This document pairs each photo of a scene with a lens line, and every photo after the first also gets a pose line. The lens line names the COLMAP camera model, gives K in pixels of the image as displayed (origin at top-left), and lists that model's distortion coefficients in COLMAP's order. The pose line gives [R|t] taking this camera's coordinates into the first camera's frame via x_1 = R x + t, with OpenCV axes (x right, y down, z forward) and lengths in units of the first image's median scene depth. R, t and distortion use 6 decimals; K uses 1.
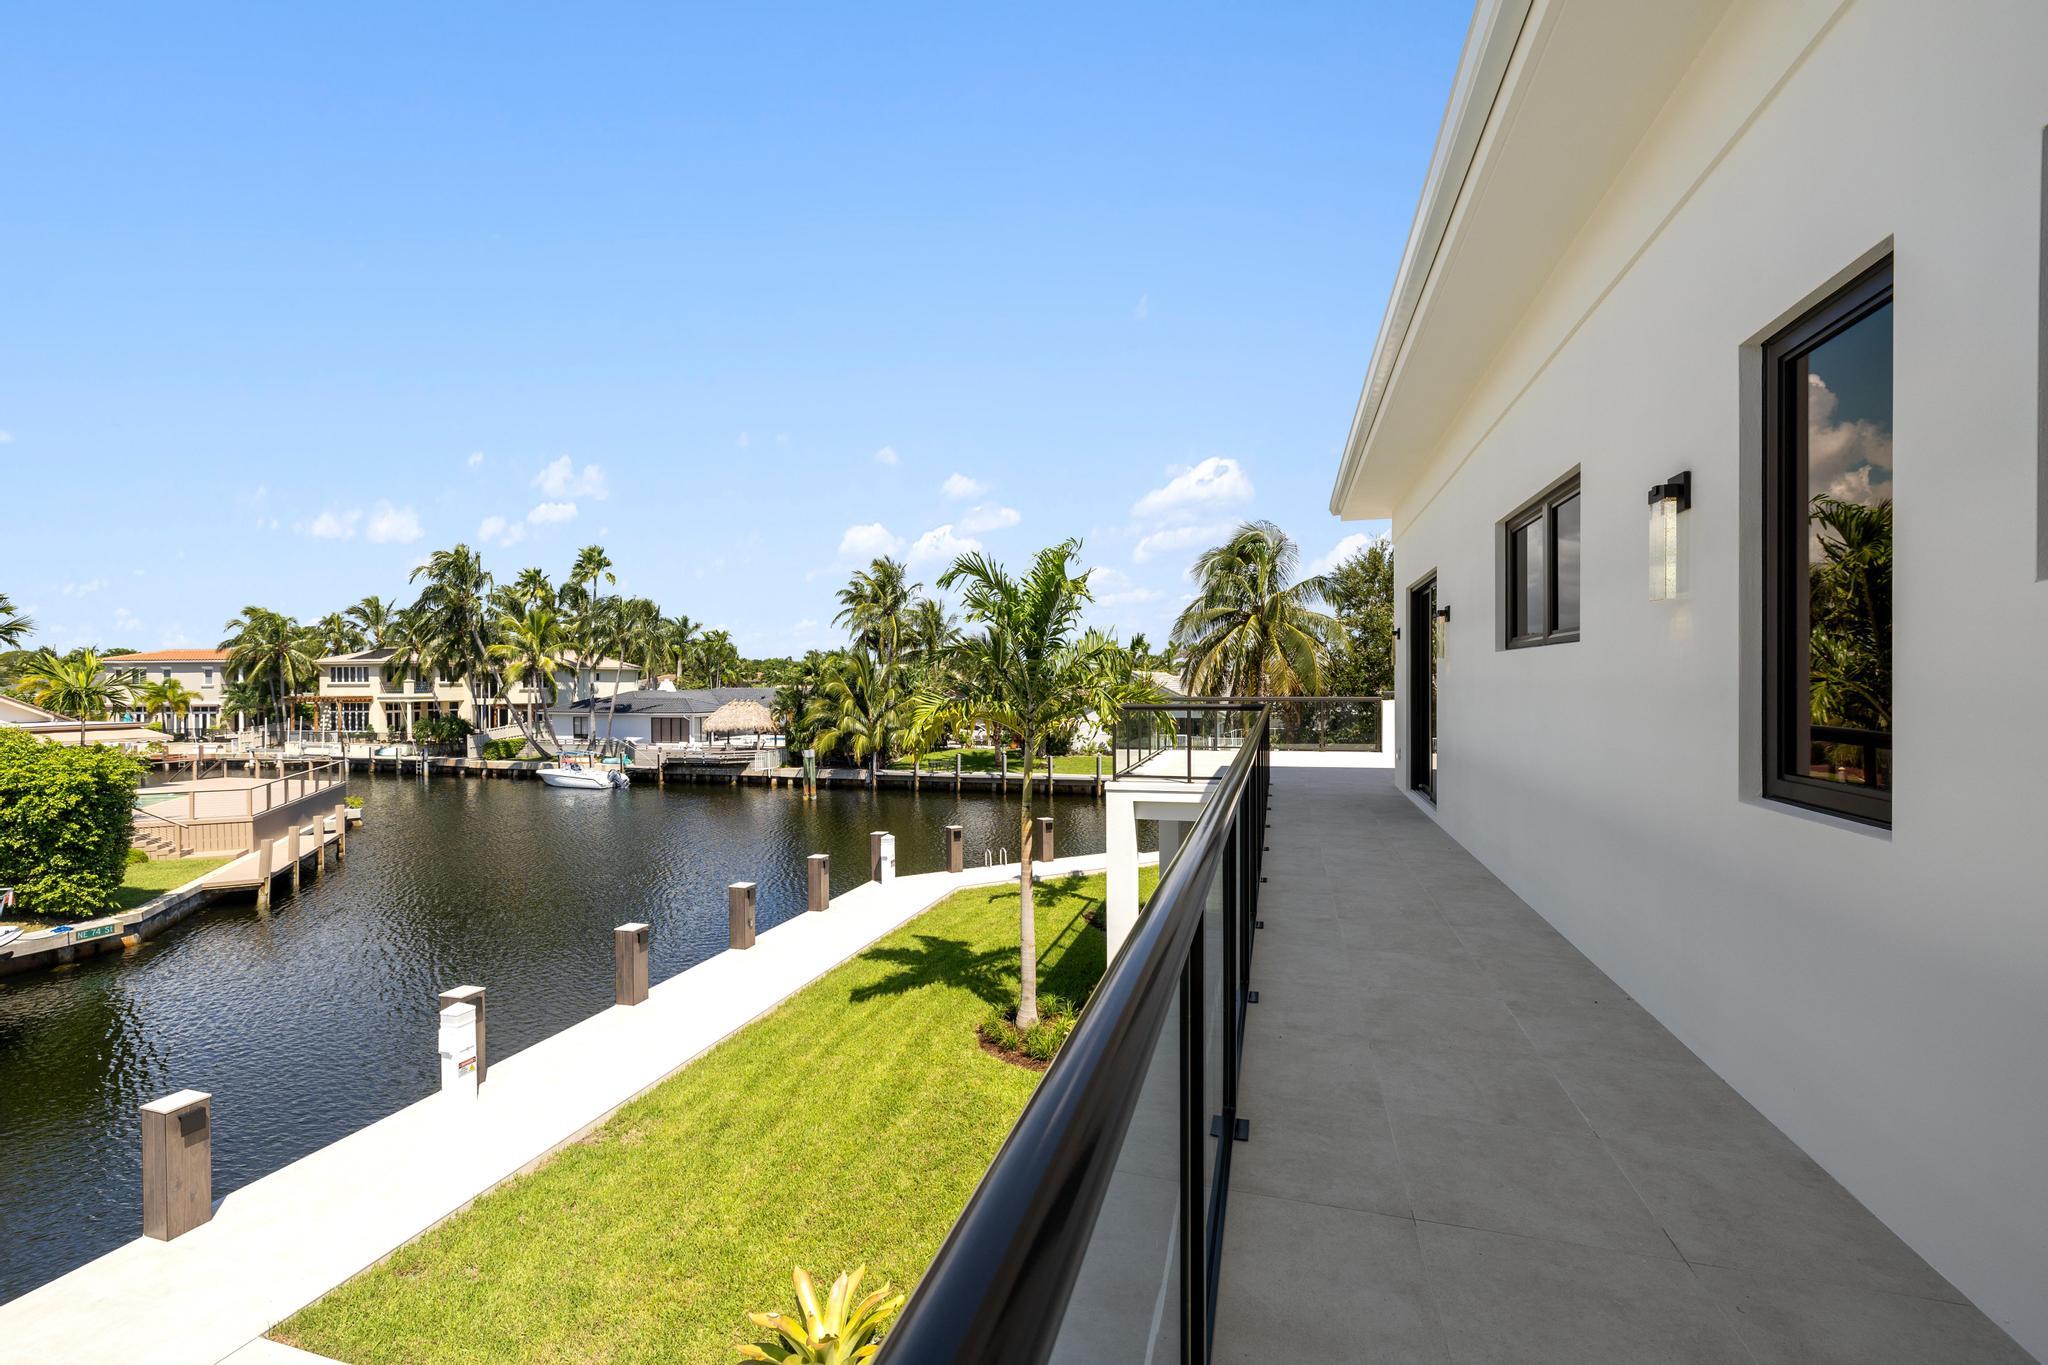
lens RADIAL K [[872.4, 0, 1029.7], [0, 872.4, 676.5], [0, 0, 1]] dist [0.001908, 0.000332]
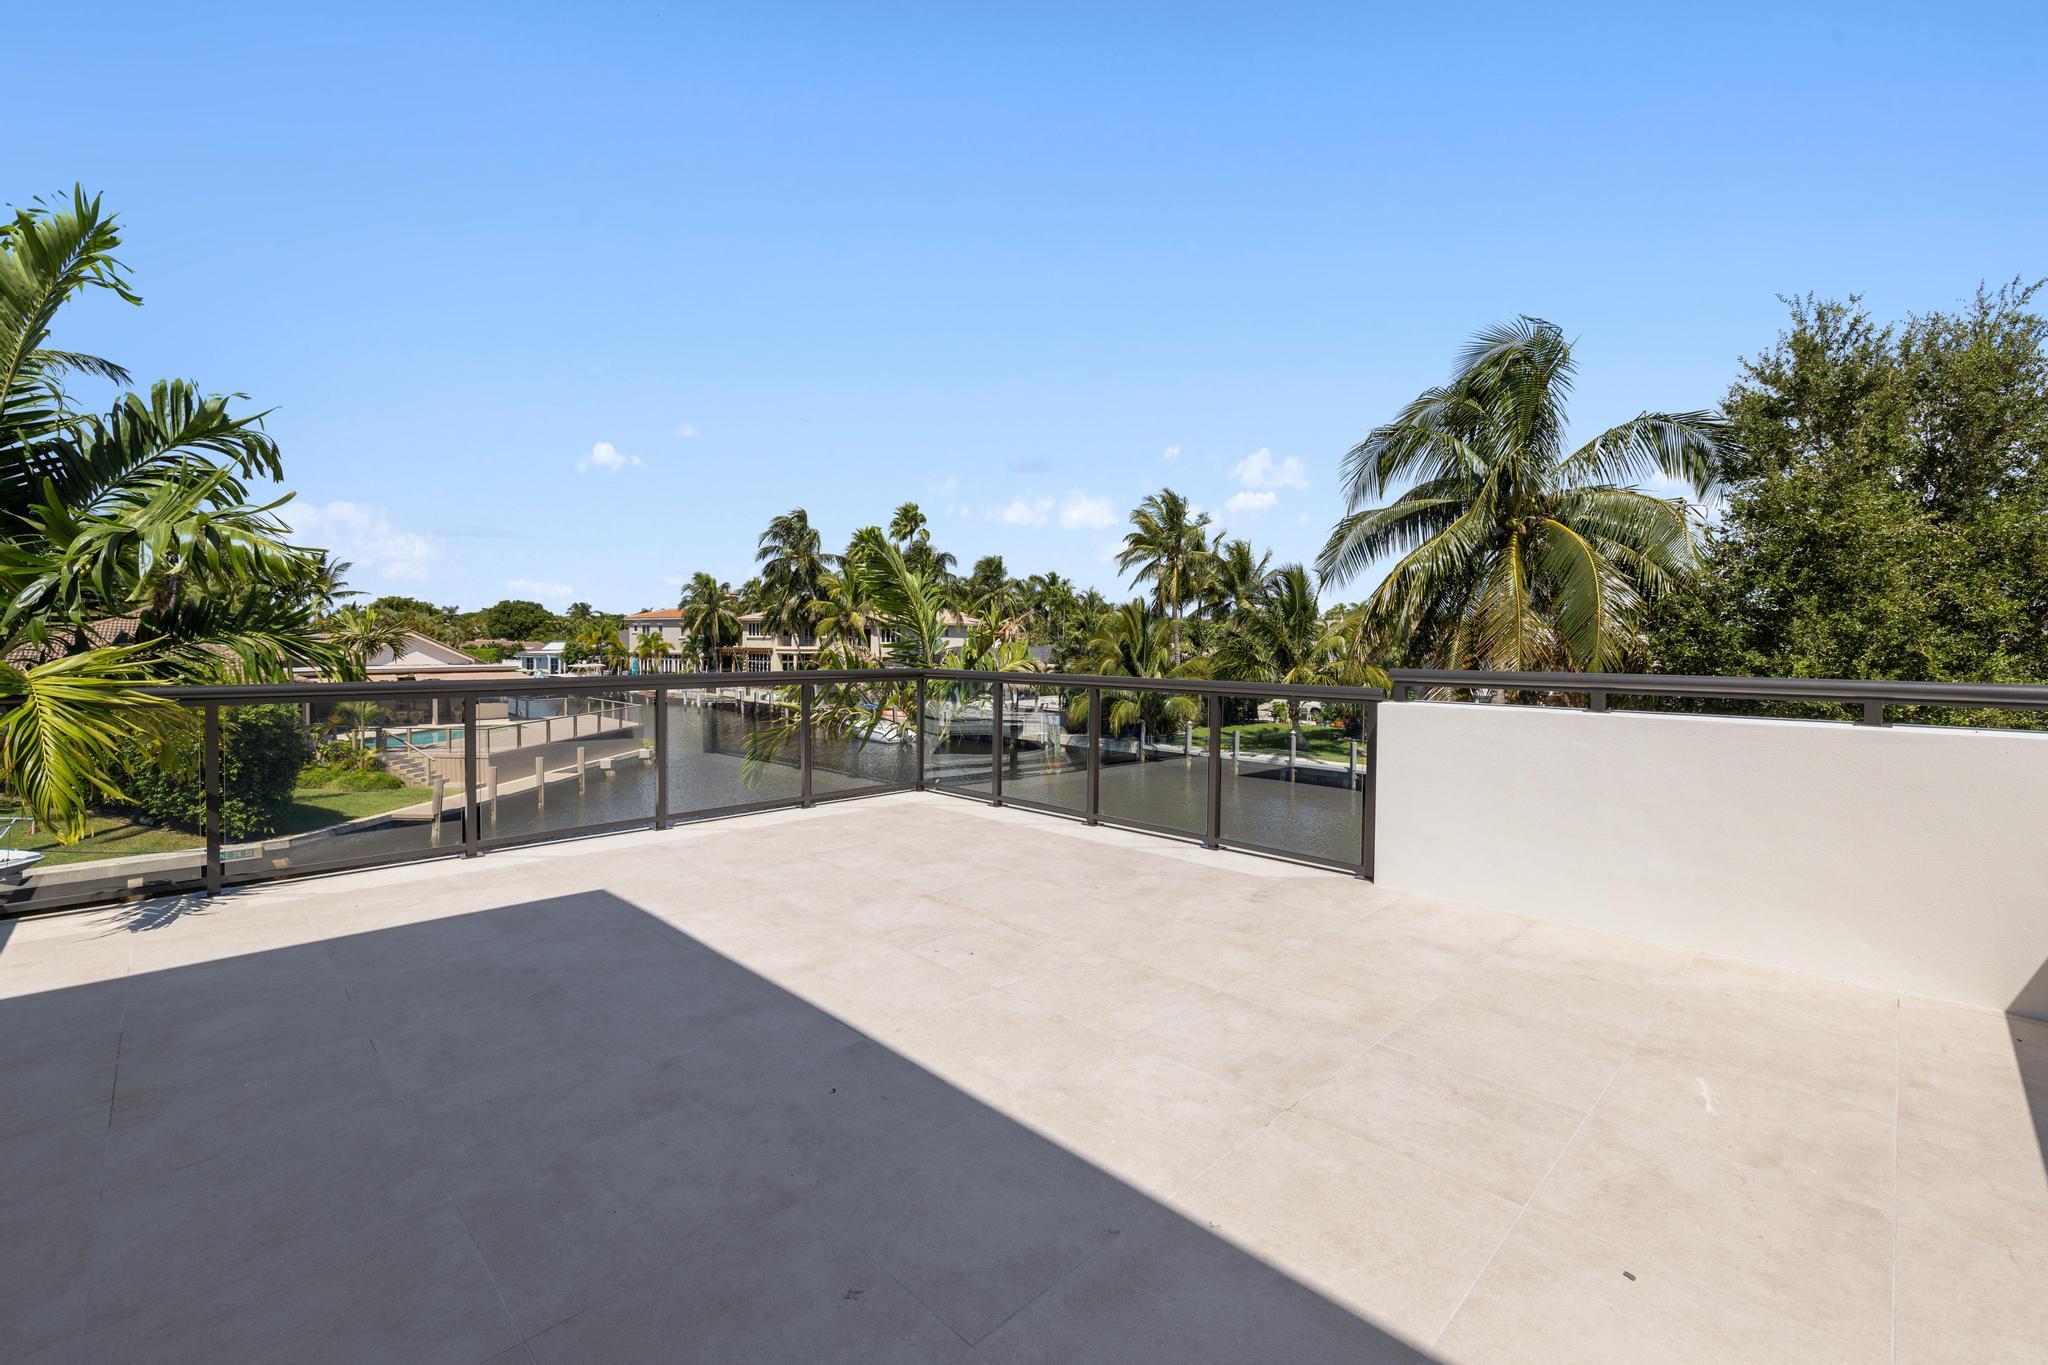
lens RADIAL K [[872.4, 0, 1027.0], [0, 872.4, 681.7], [0, 0, 1]] dist [0.001908, 0.000332]
pose [[0.872297, 0.032896, -0.487869, 0.427364], [-0.007435, 0.998511, 0.054035, 0.007554], [0.488920, -0.043507, 0.871243, 0.634189]]
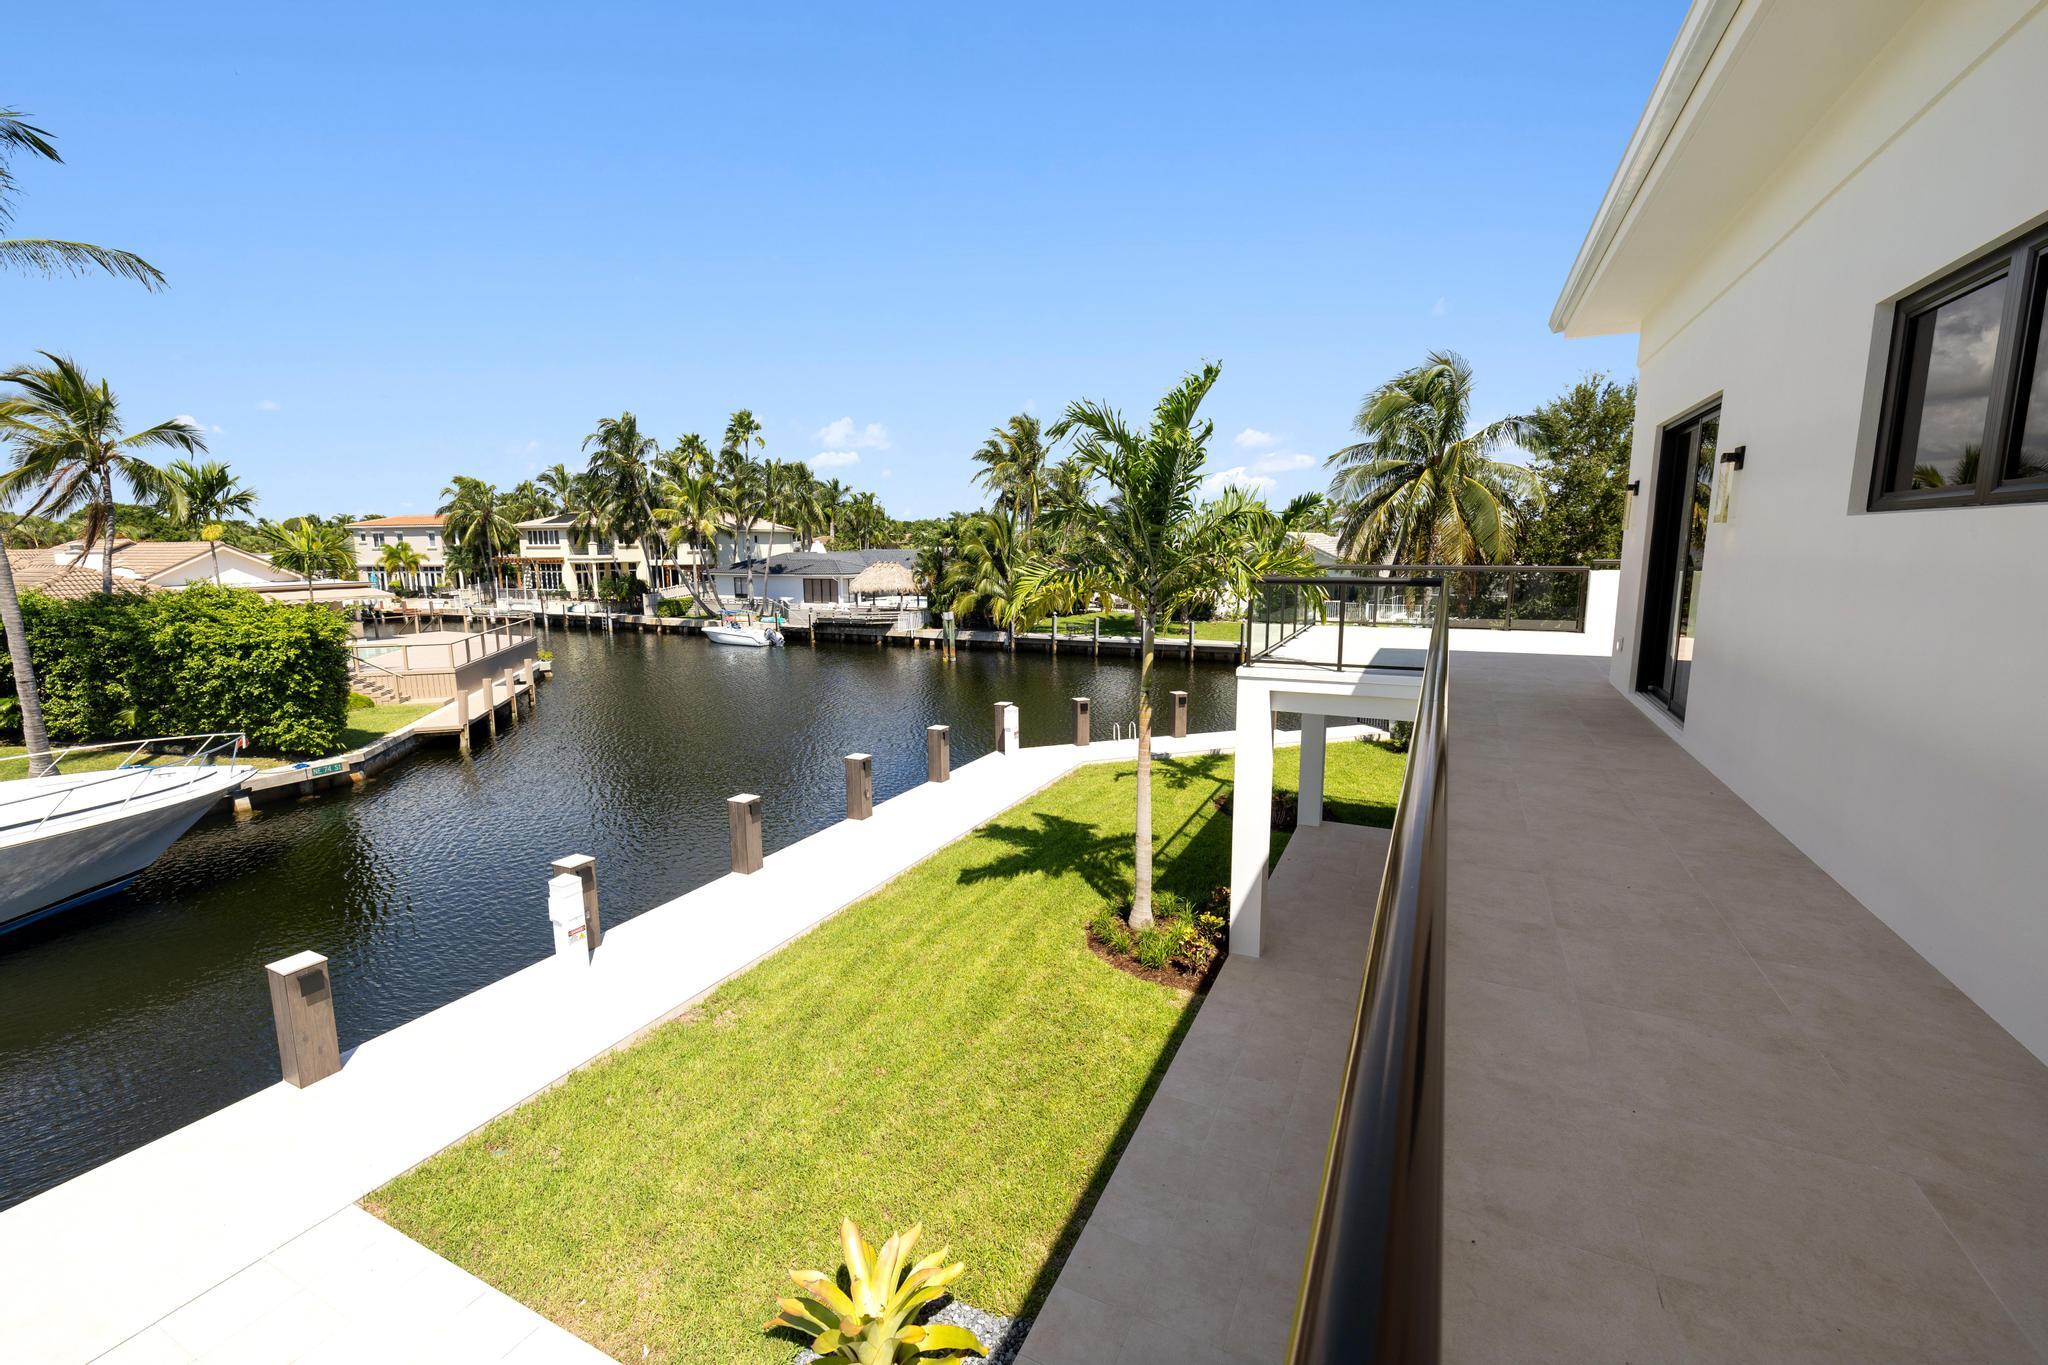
lens RADIAL K [[872.4, 0, 1016.7], [0, 872.4, 673.9], [0, 0, 1]] dist [0.001908, 0.000332]
pose [[0.984181, 0.024989, -0.175394, 0.011237], [0.002398, 0.988032, 0.154229, -0.003185], [0.177149, -0.152210, 0.972343, 0.057472]]
